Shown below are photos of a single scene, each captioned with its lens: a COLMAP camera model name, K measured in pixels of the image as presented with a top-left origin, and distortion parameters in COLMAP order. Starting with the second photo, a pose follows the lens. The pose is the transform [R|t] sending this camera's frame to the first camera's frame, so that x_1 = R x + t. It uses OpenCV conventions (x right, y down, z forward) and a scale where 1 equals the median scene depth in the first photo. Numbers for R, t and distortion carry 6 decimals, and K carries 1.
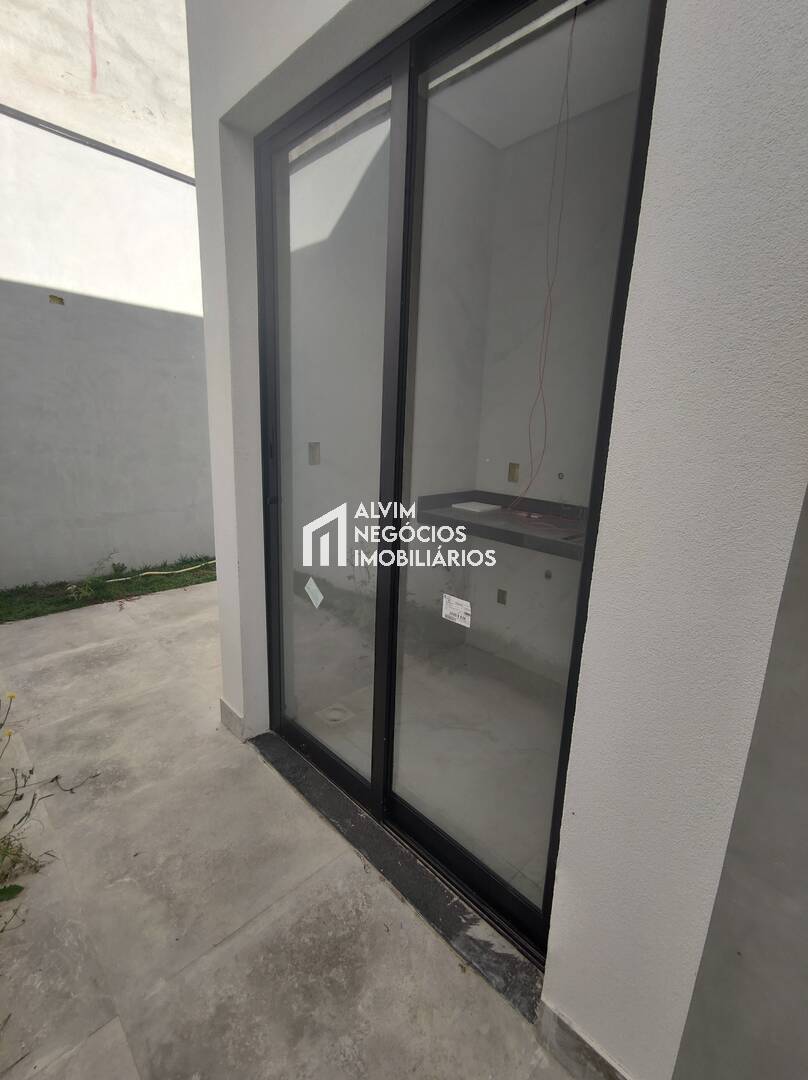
lens RADIAL K [[492.6, 0, 403.5], [0, 492.6, 534.0], [0, 0, 1]] dist [0.012941, -0.000681]
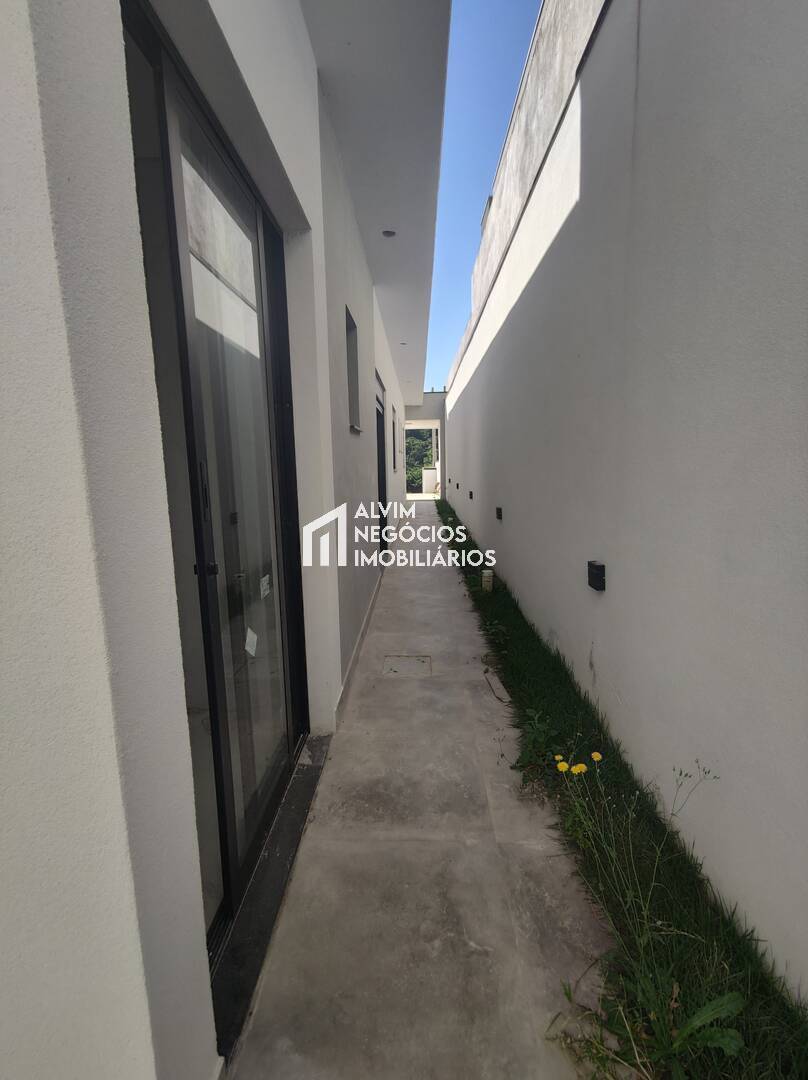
lens RADIAL K [[492.0, 0, 403.7], [0, 492.0, 540.9], [0, 0, 1]] dist [0.020713, -0.008149]
pose [[-0.693621, -0.136124, 0.707362, -0.787060], [0.164349, 0.926177, 0.339390, -0.252954], [-0.701341, 0.351662, -0.620043, 1.081899]]
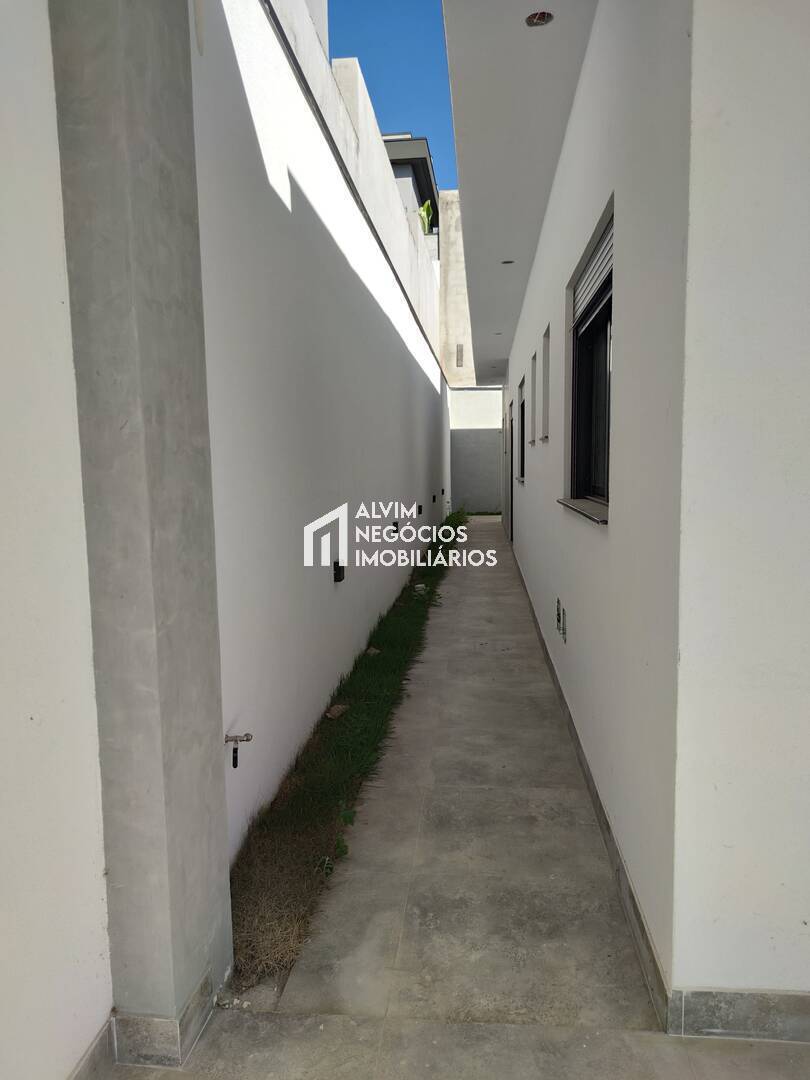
lens RADIAL K [[754.3, 0, 440.6], [0, 754.3, 542.3], [0, 0, 1]] dist [0.025241, -0.108909]
pose [[0.677268, 0.029038, -0.735163, 0.649924], [-0.130283, 0.988163, -0.080992, 0.105237], [0.724109, 0.150633, 0.673035, -0.341104]]
